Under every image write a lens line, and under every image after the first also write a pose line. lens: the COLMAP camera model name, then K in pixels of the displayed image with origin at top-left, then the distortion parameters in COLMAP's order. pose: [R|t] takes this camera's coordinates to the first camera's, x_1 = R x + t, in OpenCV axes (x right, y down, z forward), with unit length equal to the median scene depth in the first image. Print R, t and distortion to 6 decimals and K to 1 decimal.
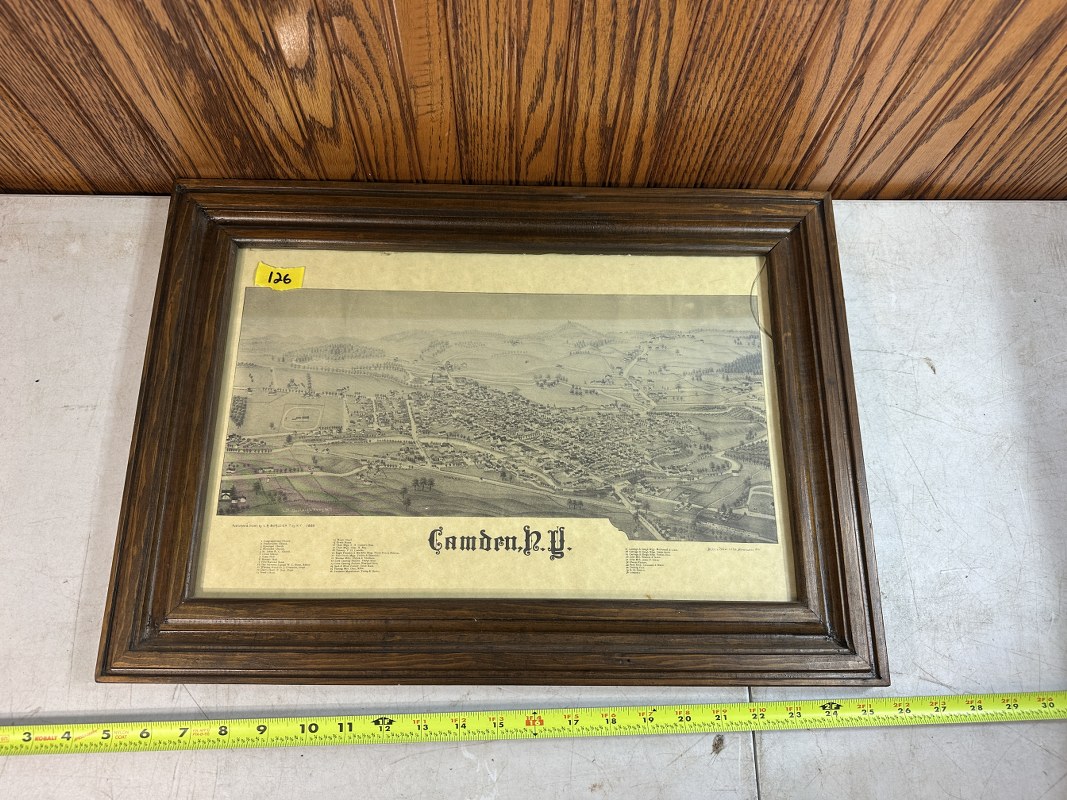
lens RADIAL K [[768.6, 0, 529.9], [0, 768.6, 429.1], [0, 0, 1]] dist [0.001311, -0.040142]
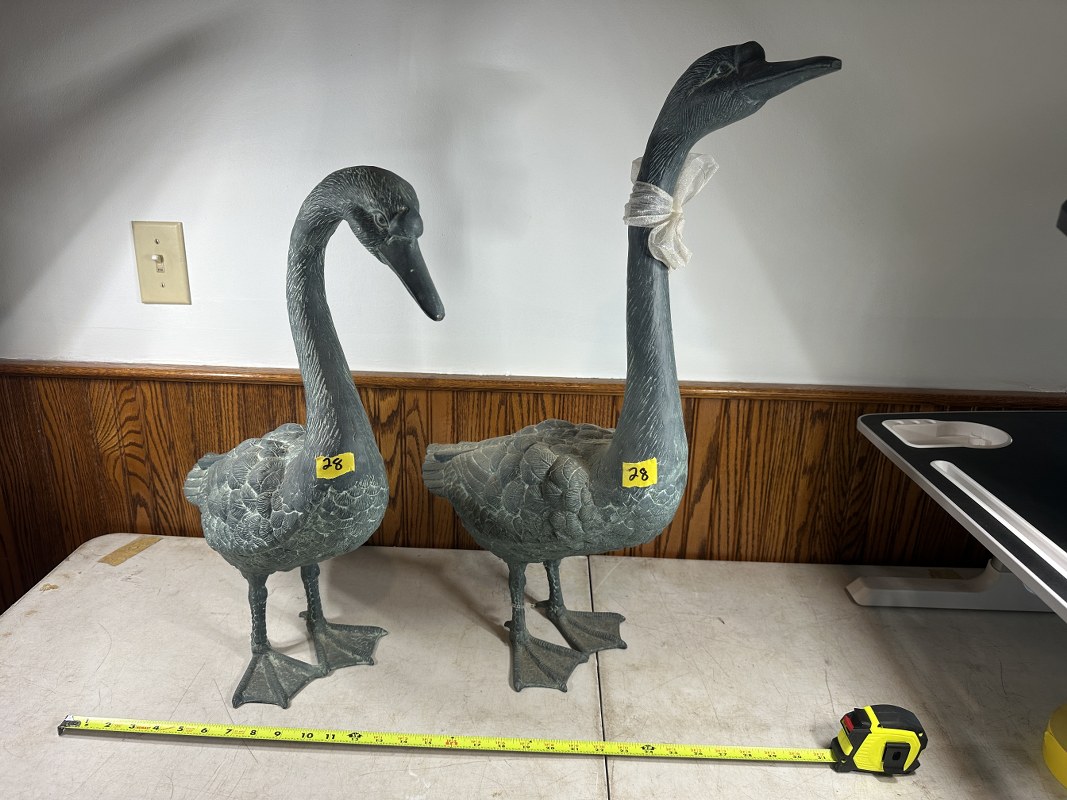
lens RADIAL K [[731.0, 0, 517.5], [0, 731.0, 392.1], [0, 0, 1]] dist [0.040261, -0.079676]
pose [[0.999059, 0.011043, -0.041934, 0.167913], [-0.040763, 0.569015, -0.821316, 1.135745], [0.014791, 0.822253, 0.568930, -0.384179]]
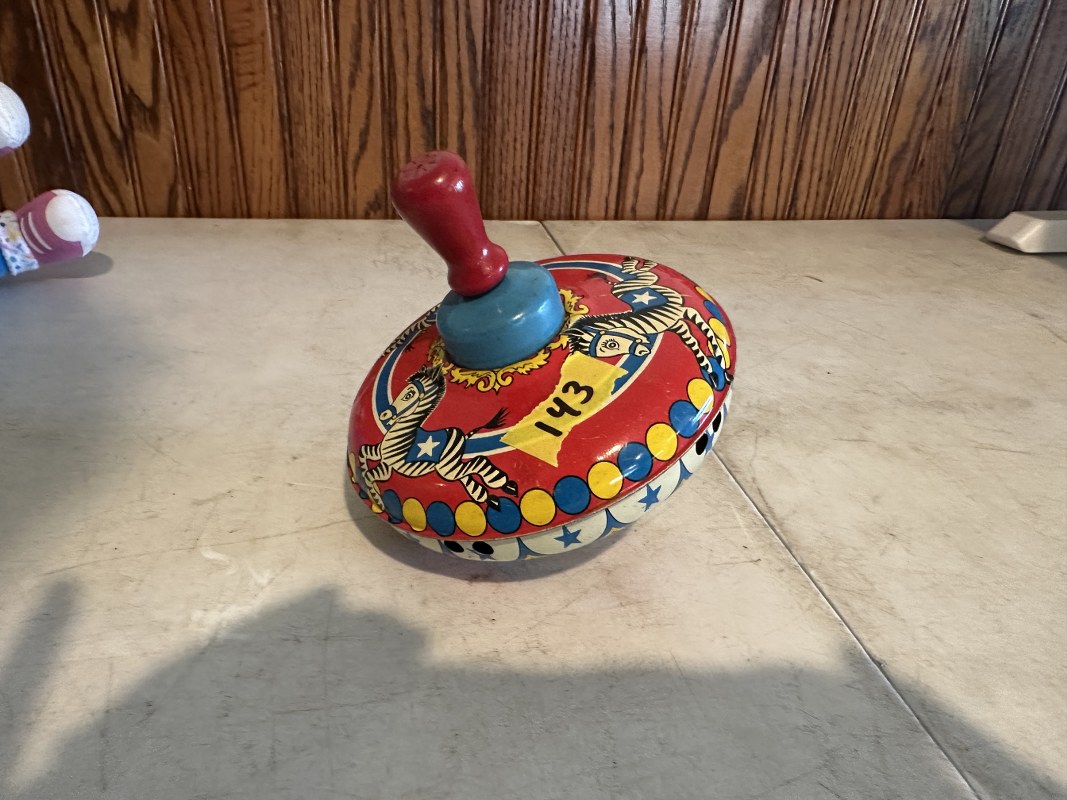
lens RADIAL K [[768.6, 0, 518.3], [0, 768.6, 453.2], [0, 0, 1]] dist [0.001311, -0.040142]
pose [[0.987249, -0.064539, 0.145513, 0.043958], [0.145009, 0.741701, -0.654868, 0.714836], [-0.065663, 0.667618, 0.741603, 0.575496]]
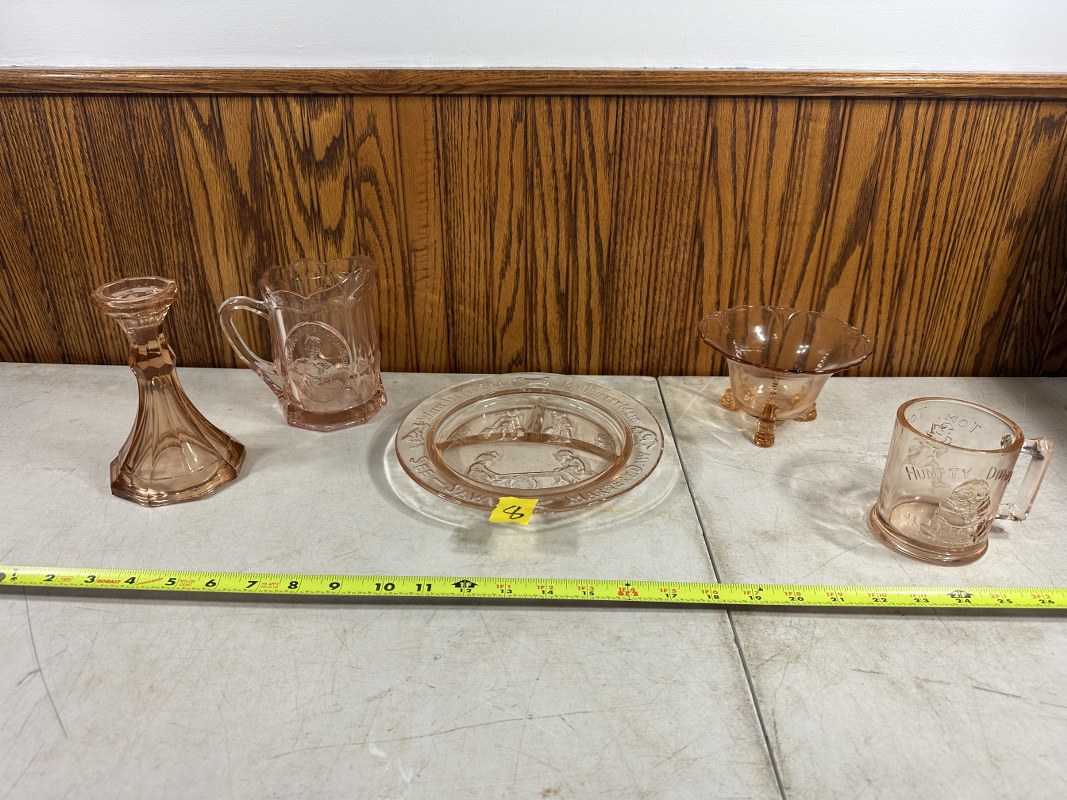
lens RADIAL K [[768.6, 0, 531.0], [0, 768.6, 393.7], [0, 0, 1]] dist [0.001311, -0.040142]
pose [[0.999595, -0.009895, -0.026679, 0.089116], [-0.012266, 0.696172, -0.717770, 0.701667], [0.025675, 0.717807, 0.695769, 0.247059]]
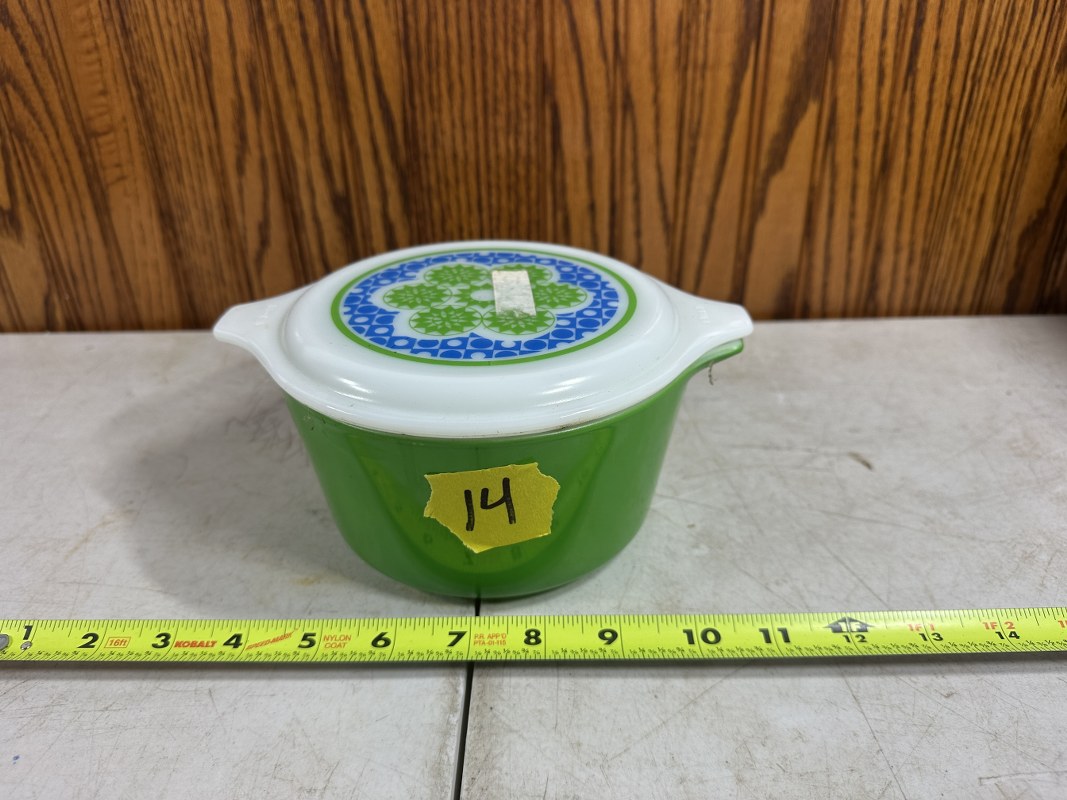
lens RADIAL K [[768.6, 0, 532.5], [0, 768.6, 375.8], [0, 0, 1]] dist [0.001311, -0.040142]
pose [[0.998520, -0.033515, -0.042822, 0.358062], [-0.006566, 0.707411, -0.706772, 0.331163], [0.053981, 0.706008, 0.706144, 0.627053]]
